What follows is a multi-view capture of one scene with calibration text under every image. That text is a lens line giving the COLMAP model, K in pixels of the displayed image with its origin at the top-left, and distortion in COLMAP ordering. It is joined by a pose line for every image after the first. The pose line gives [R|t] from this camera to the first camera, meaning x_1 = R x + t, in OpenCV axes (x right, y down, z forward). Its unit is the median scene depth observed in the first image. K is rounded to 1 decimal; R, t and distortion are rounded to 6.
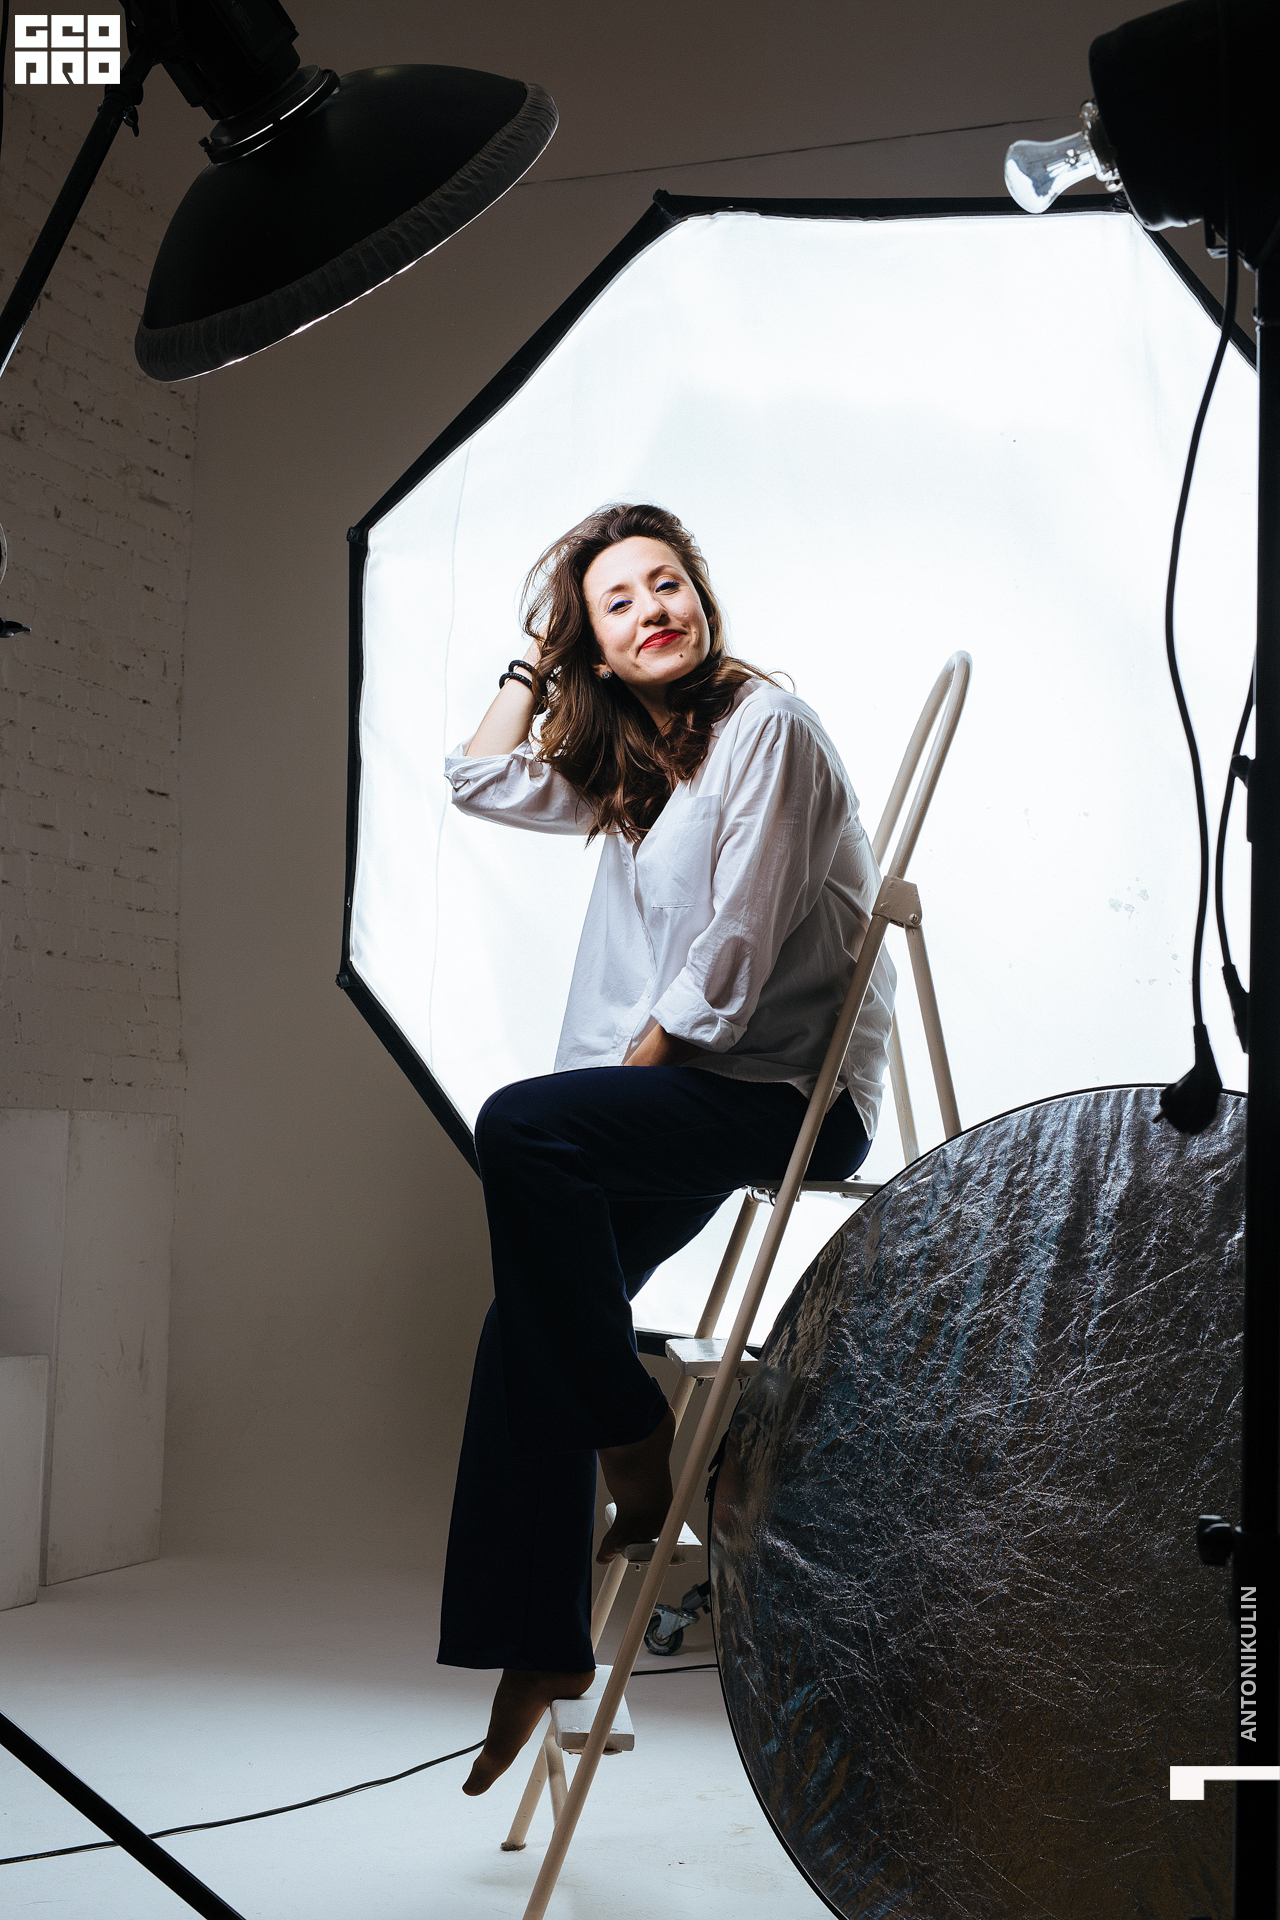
lens RADIAL K [[2697.2, 0, 632.3], [0, 2697.2, 956.0], [0, 0, 1]] dist [0.006539, 0.000000]
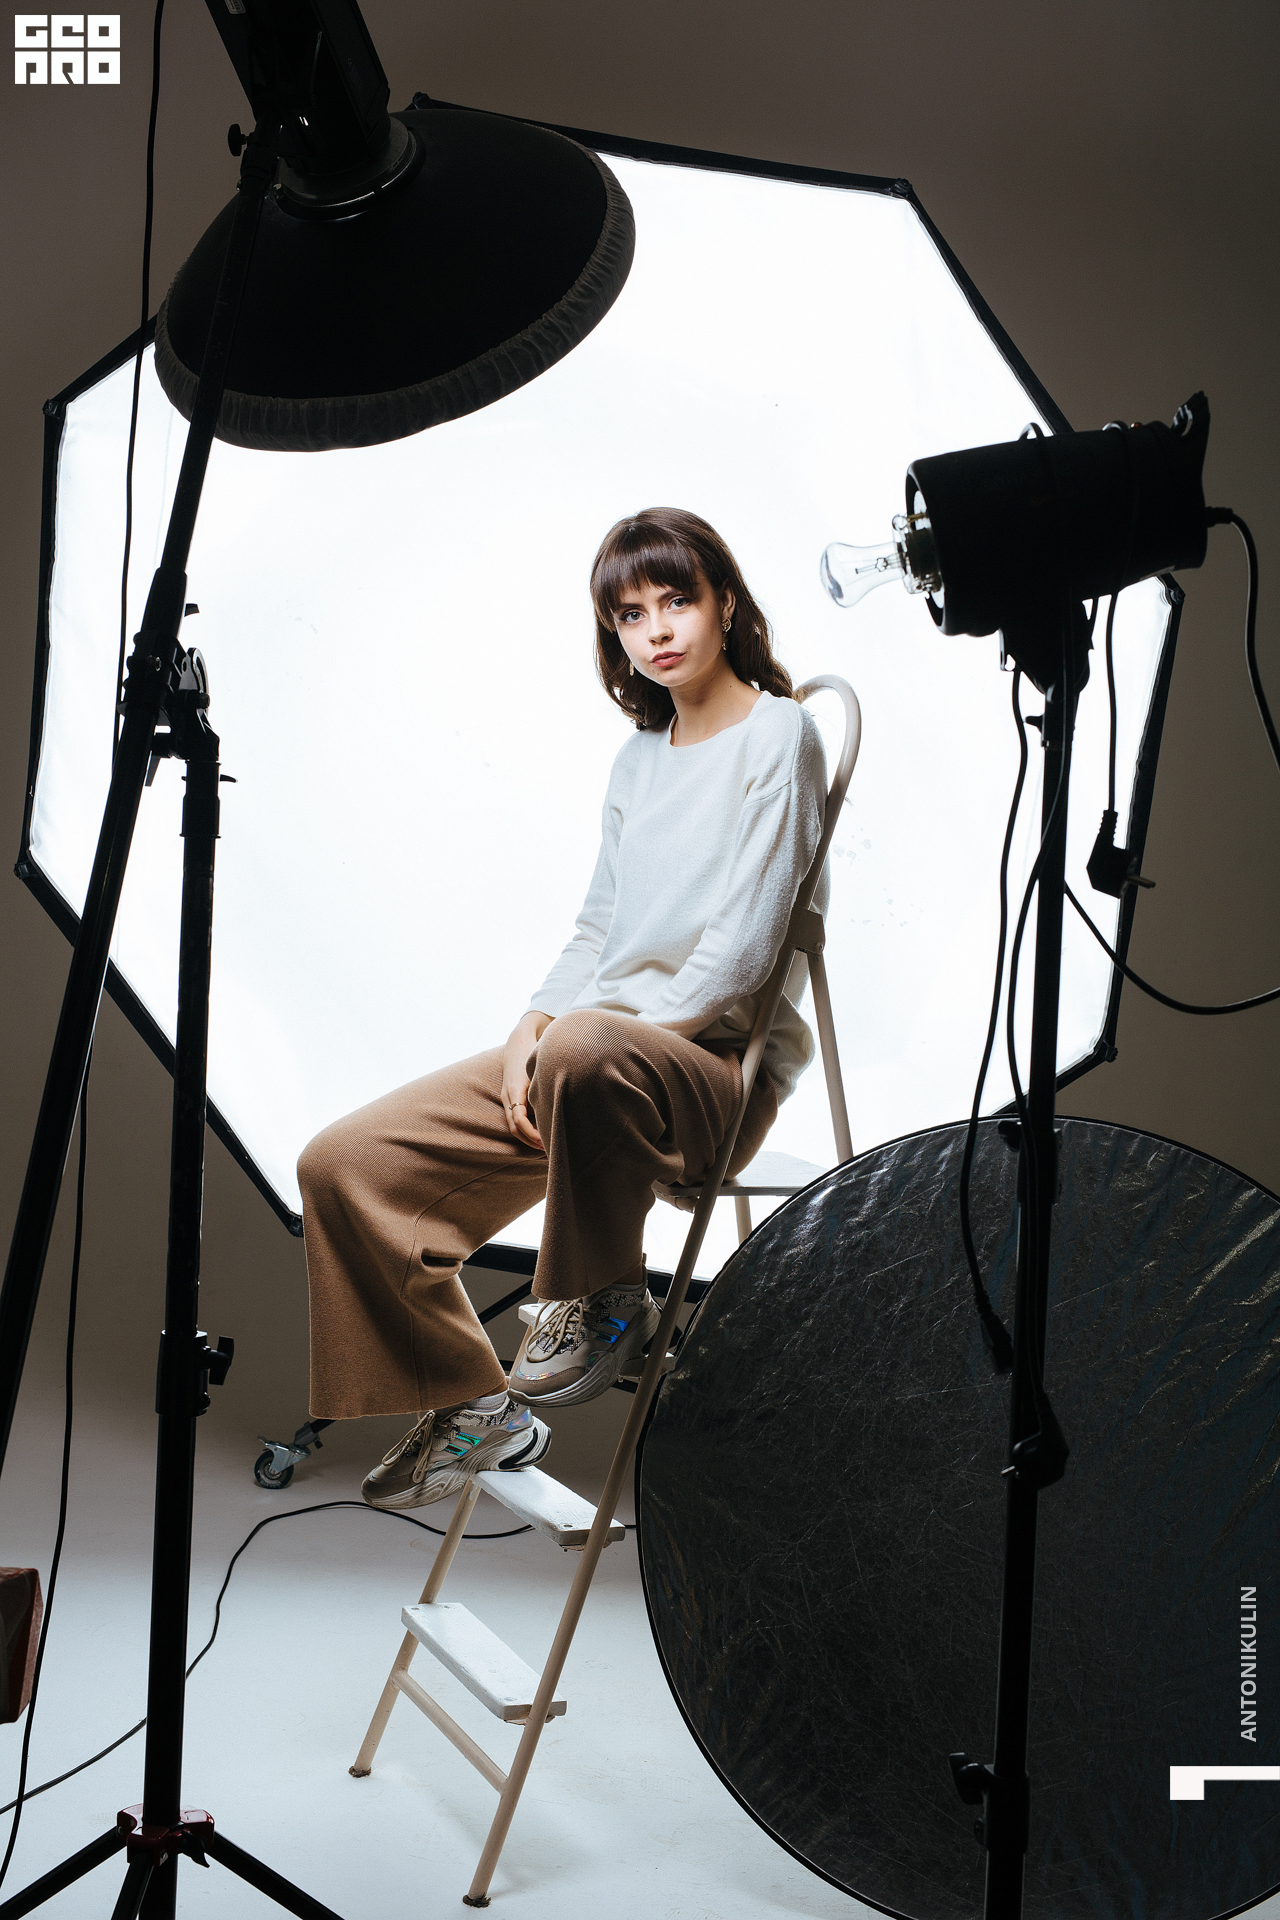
lens RADIAL K [[2700.3, 0, 655.5], [0, 2700.3, 965.4], [0, 0, 1]] dist [0.021318, 0.000000]
pose [[0.931152, -0.006912, 0.364566, -0.363918], [-0.054676, 0.985869, 0.158343, -0.180310], [-0.360509, -0.167374, 0.917616, 0.030722]]
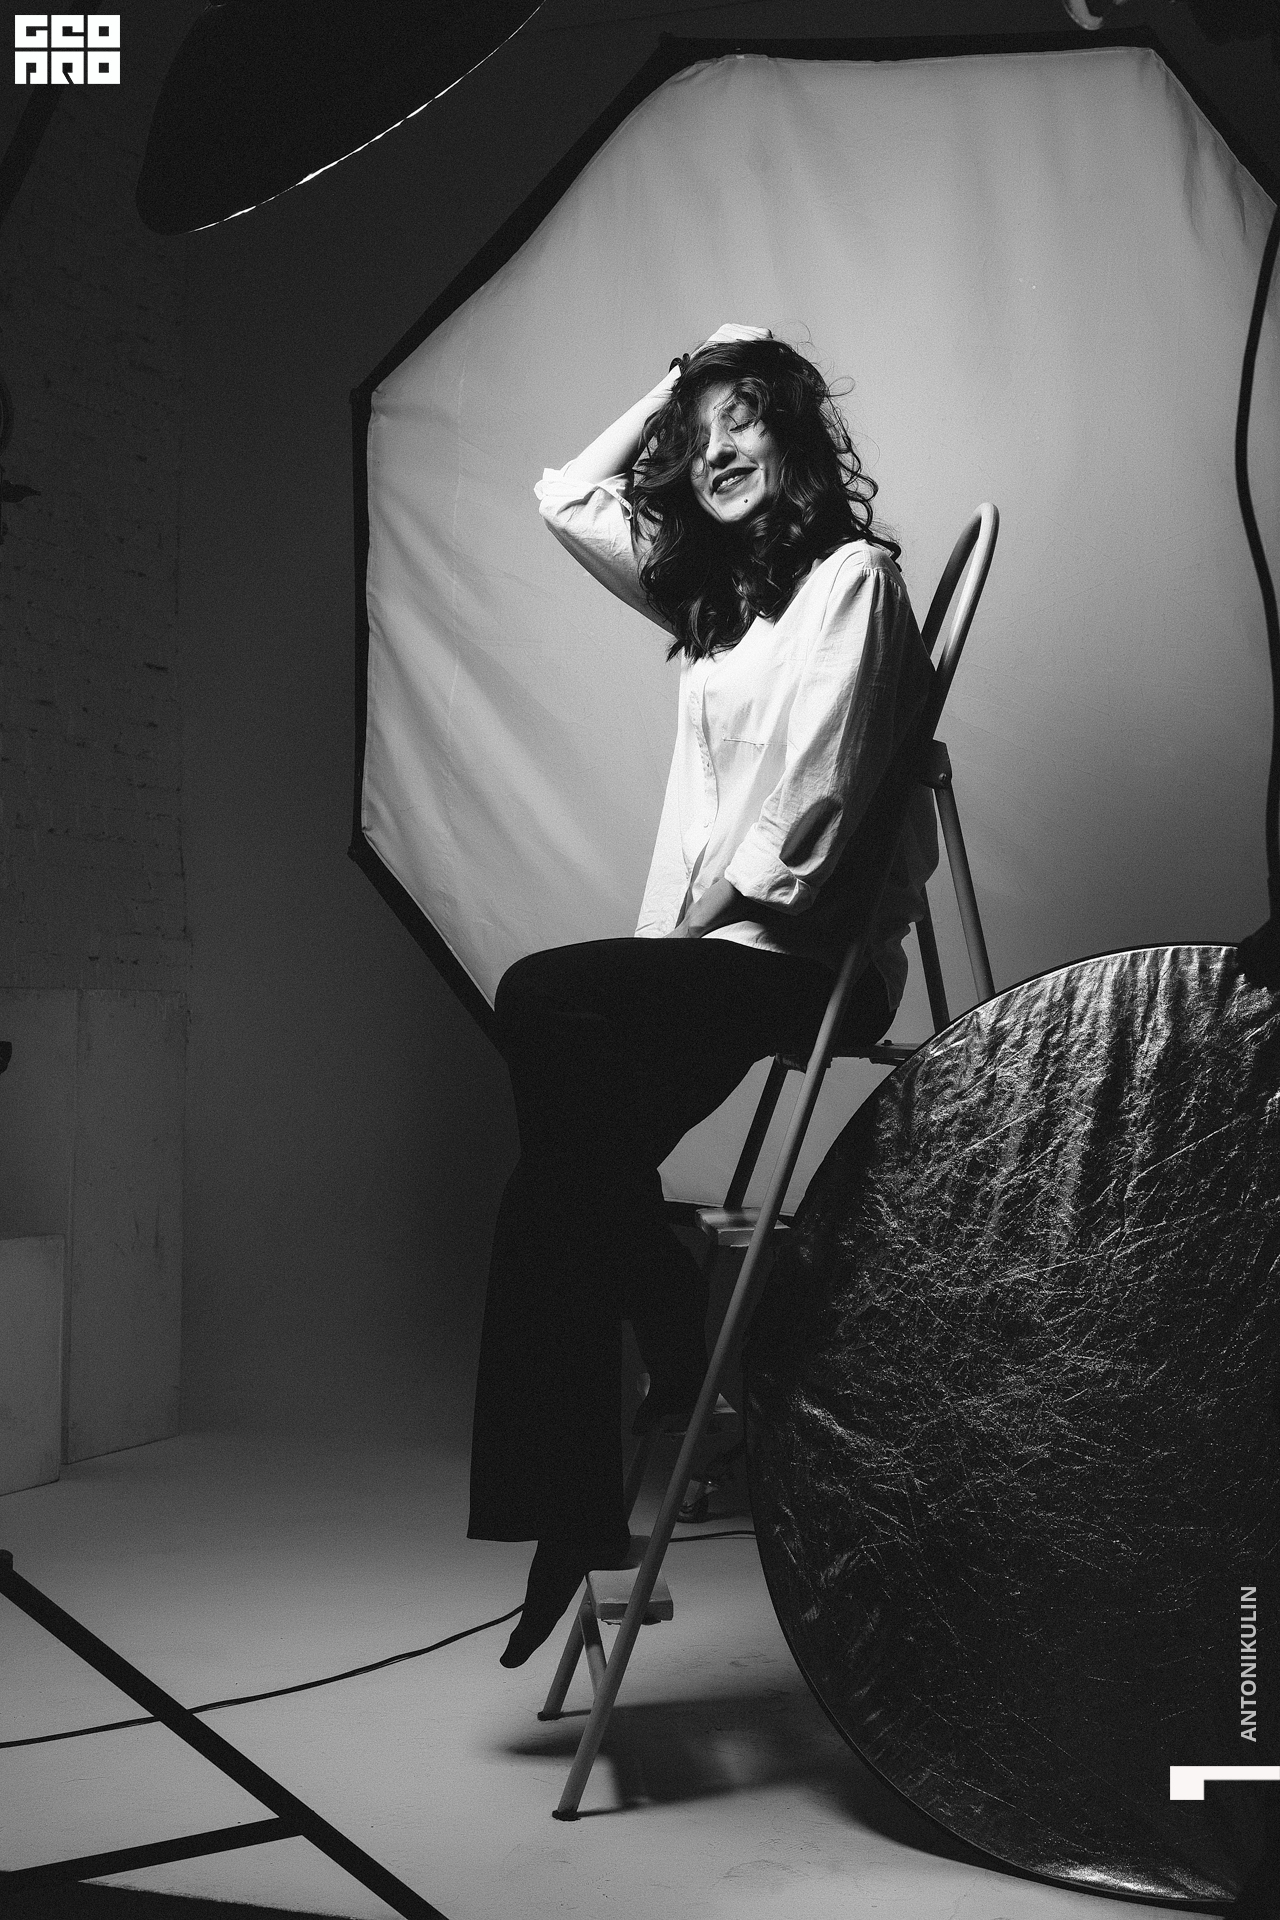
lens RADIAL K [[2697.2, 0, 634.1], [0, 2697.2, 959.0], [0, 0, 1]] dist [0.006539, 0.000000]
pose [[0.999859, -0.016581, 0.002710, -0.012397], [0.016430, 0.998681, 0.048641, 0.002278], [-0.003513, -0.048589, 0.998813, 0.017826]]
